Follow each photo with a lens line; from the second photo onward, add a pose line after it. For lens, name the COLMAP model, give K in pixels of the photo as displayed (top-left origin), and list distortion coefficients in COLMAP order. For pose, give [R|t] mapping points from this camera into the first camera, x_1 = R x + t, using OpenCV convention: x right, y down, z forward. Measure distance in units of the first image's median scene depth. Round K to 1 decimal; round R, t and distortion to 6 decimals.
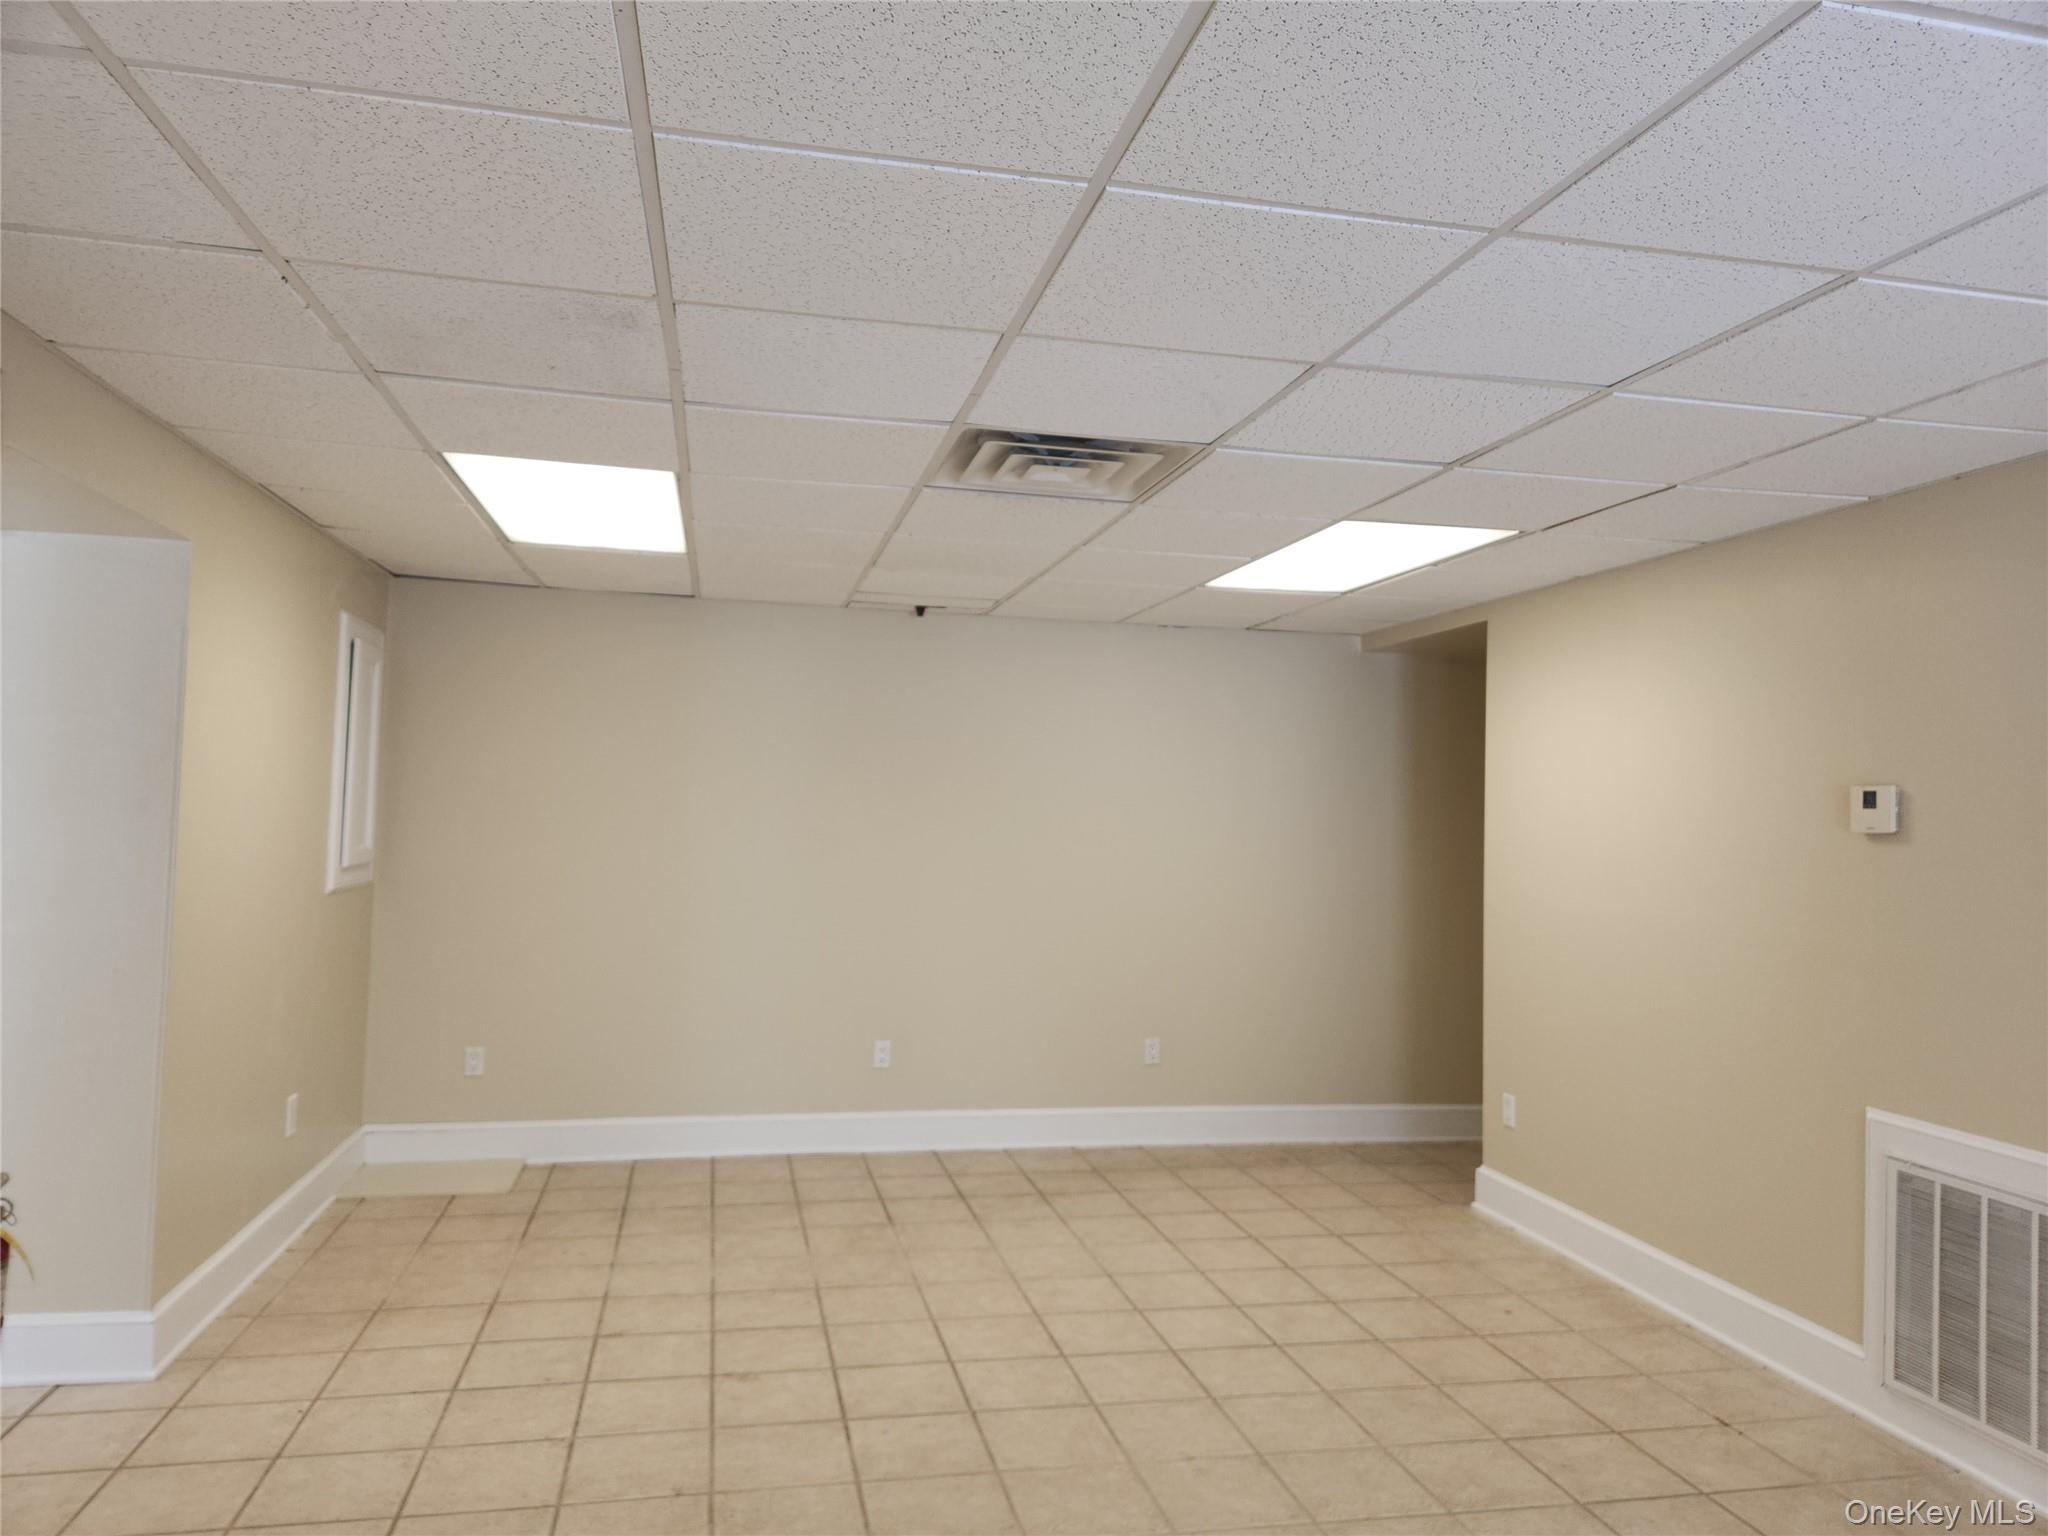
lens RADIAL K [[1347.4, 0, 998.4], [0, 1347.4, 744.1], [0, 0, 1]] dist [0.093066, -0.082170]
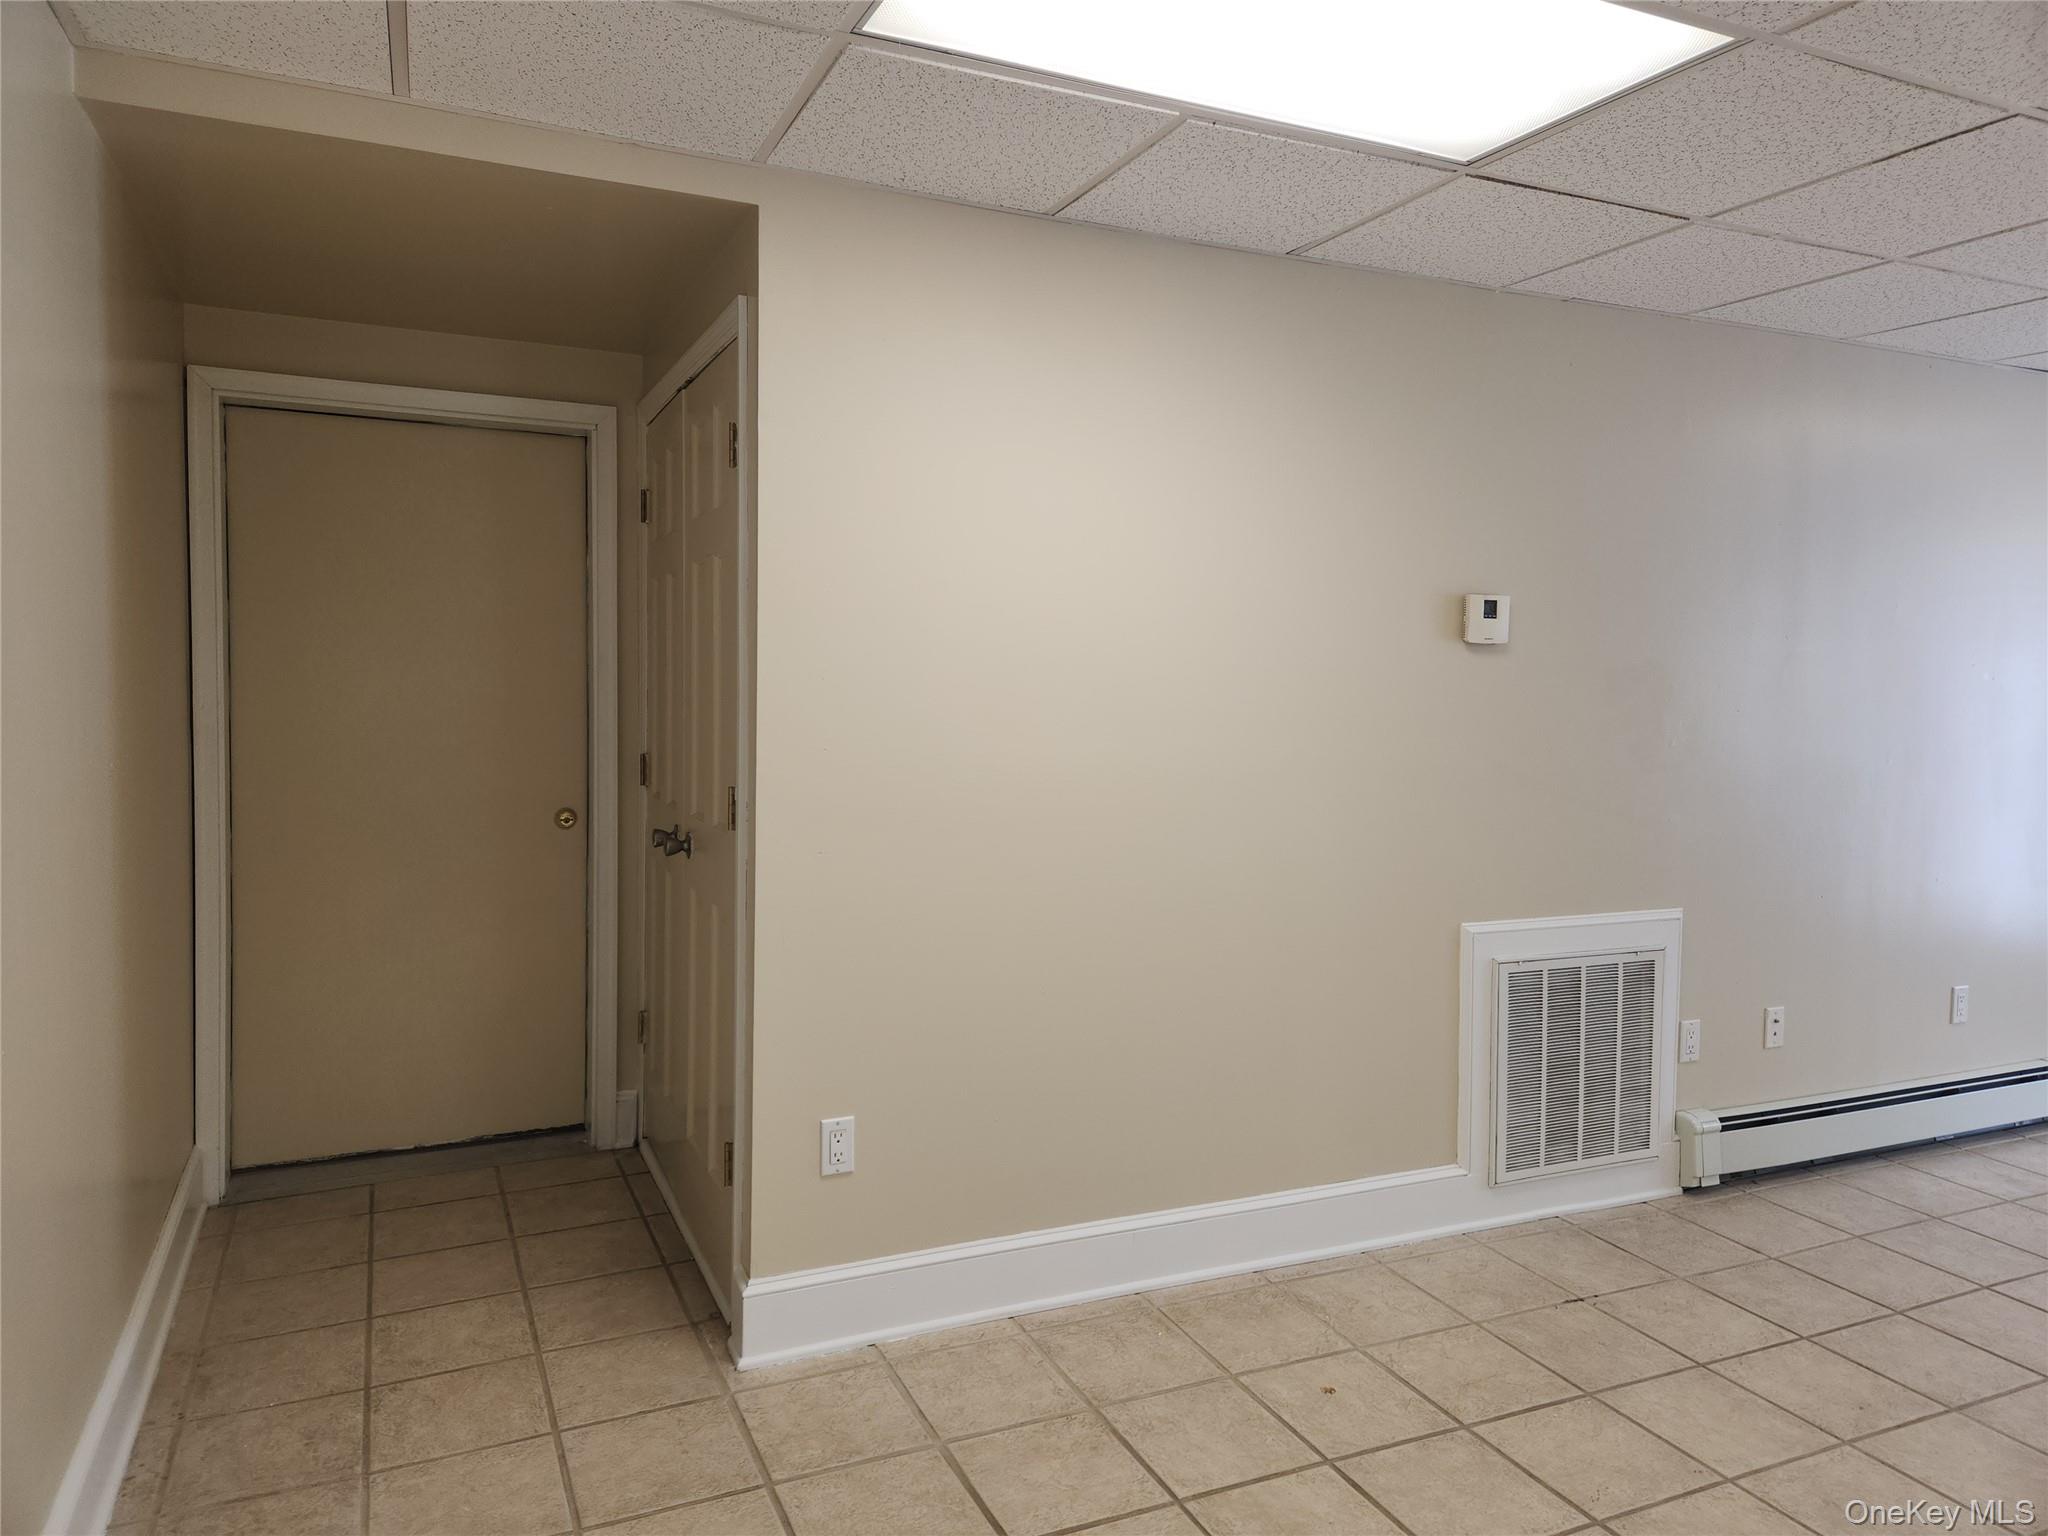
lens RADIAL K [[1347.4, 0, 998.4], [0, 1347.4, 744.1], [0, 0, 1]] dist [0.093066, -0.082170]
pose [[-0.220996, -0.072746, 0.972558, -0.208463], [-0.070821, 0.995779, 0.058390, 0.093773], [-0.972700, -0.055974, -0.225215, 1.404139]]
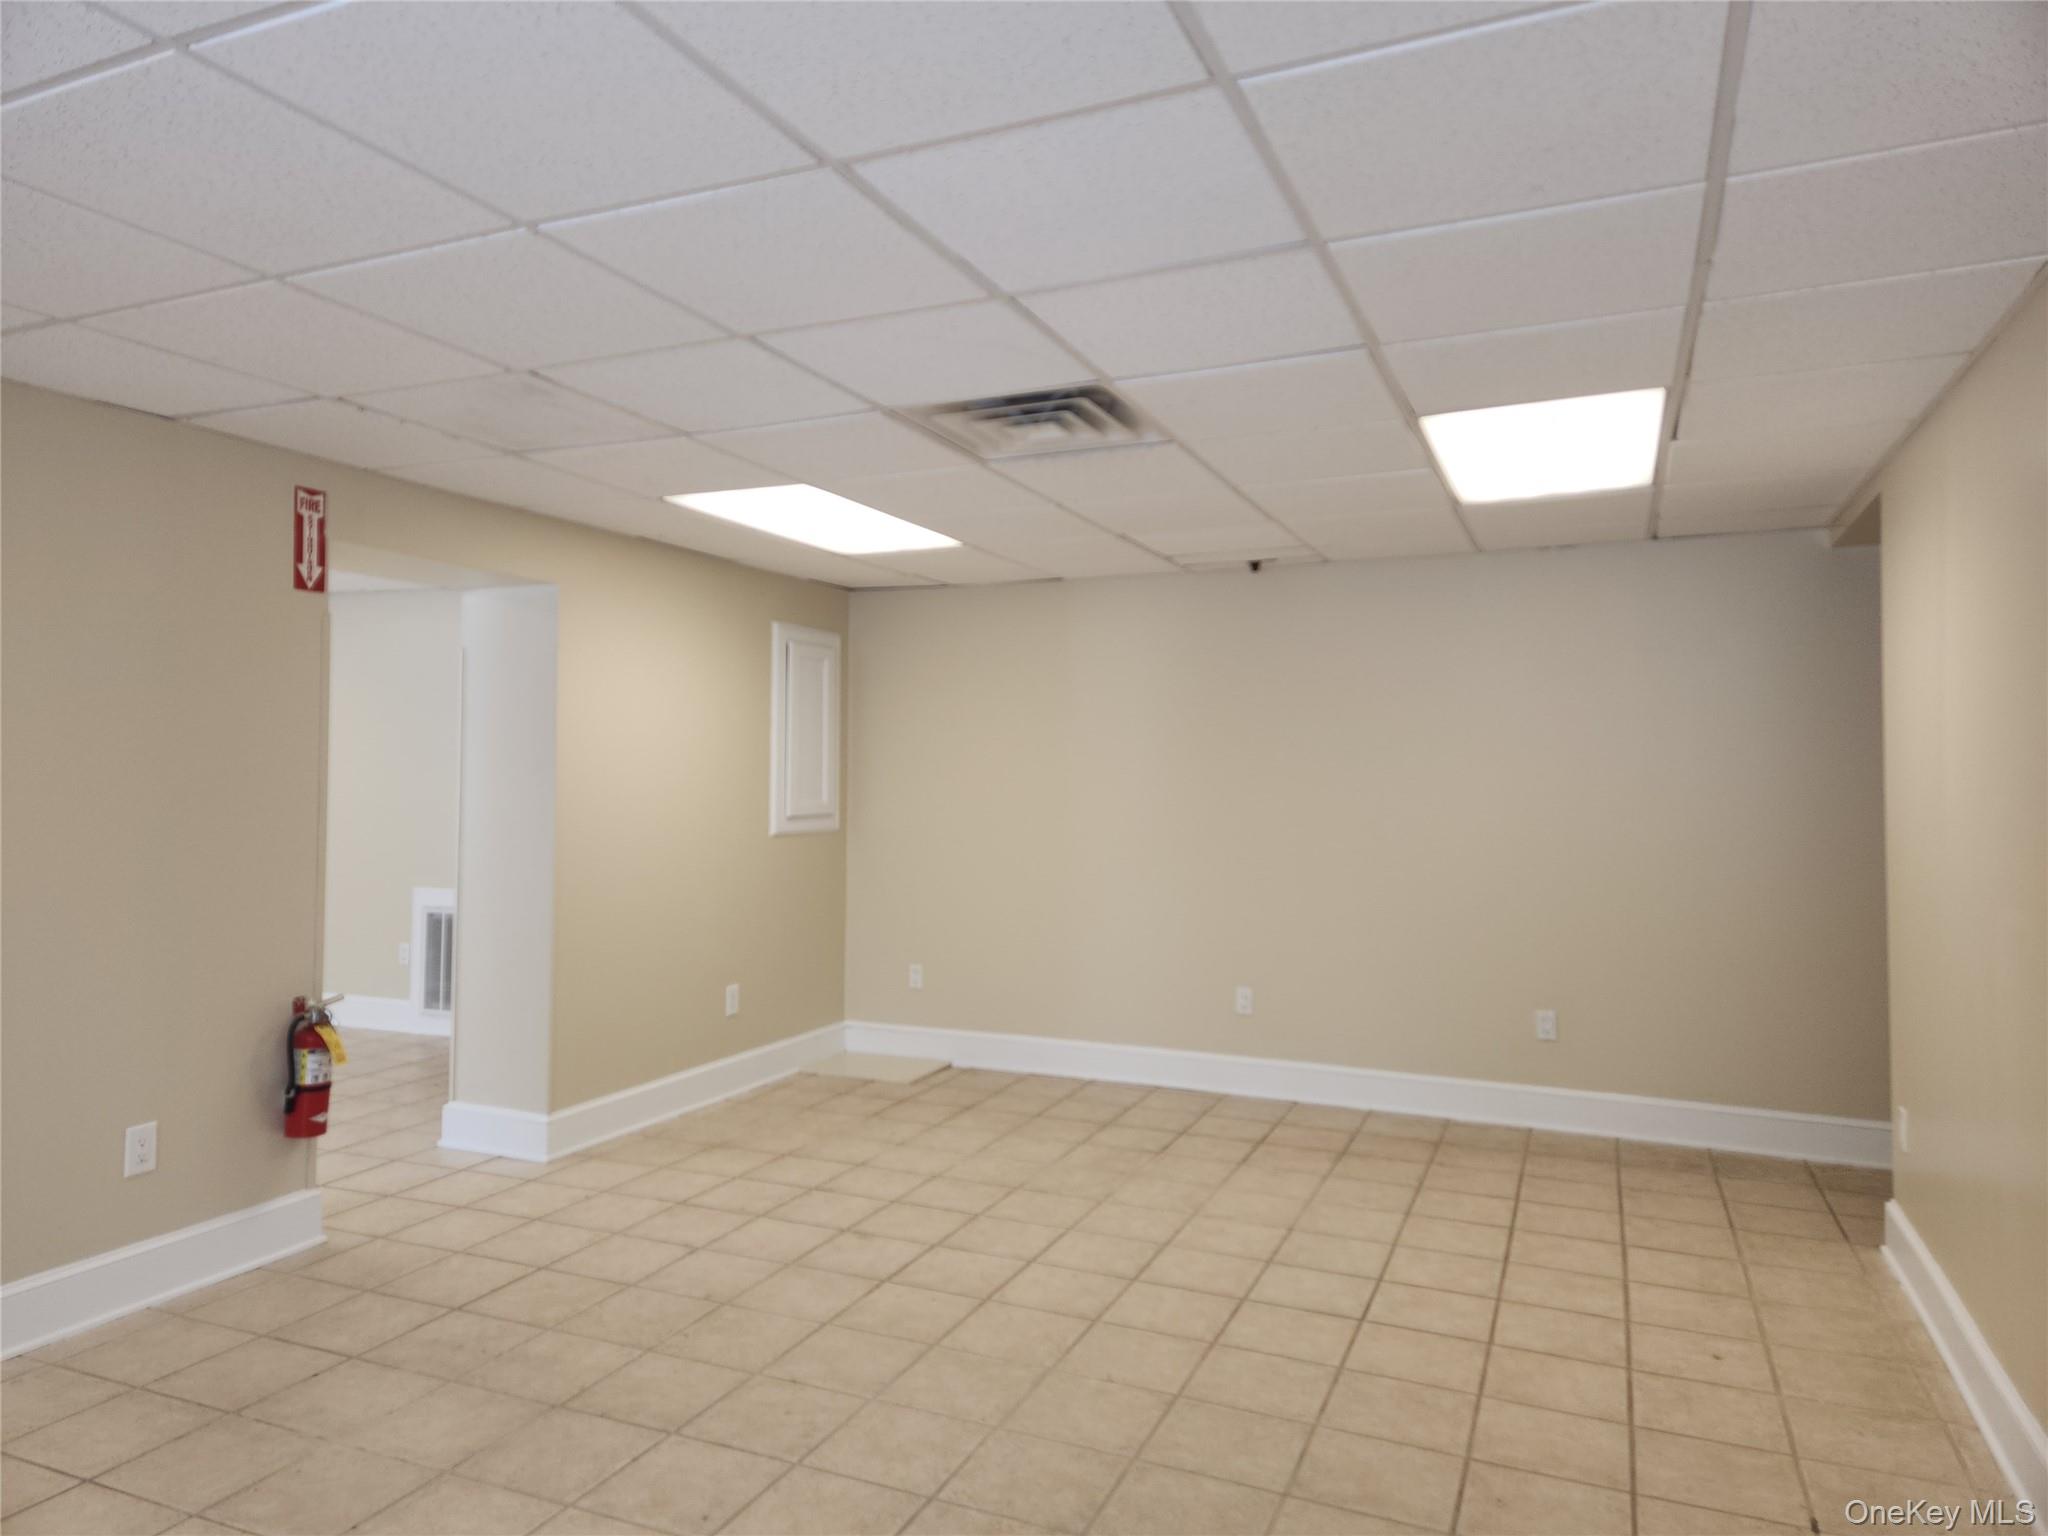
lens RADIAL K [[1307.4, 0, 1009.4], [0, 1307.4, 736.3], [0, 0, 1]] dist [0.102760, -0.059820]
pose [[0.812547, -0.042319, -0.581357, 0.547546], [0.049119, 0.998785, -0.004052, 0.035806], [0.580822, -0.025263, 0.813638, 0.134077]]
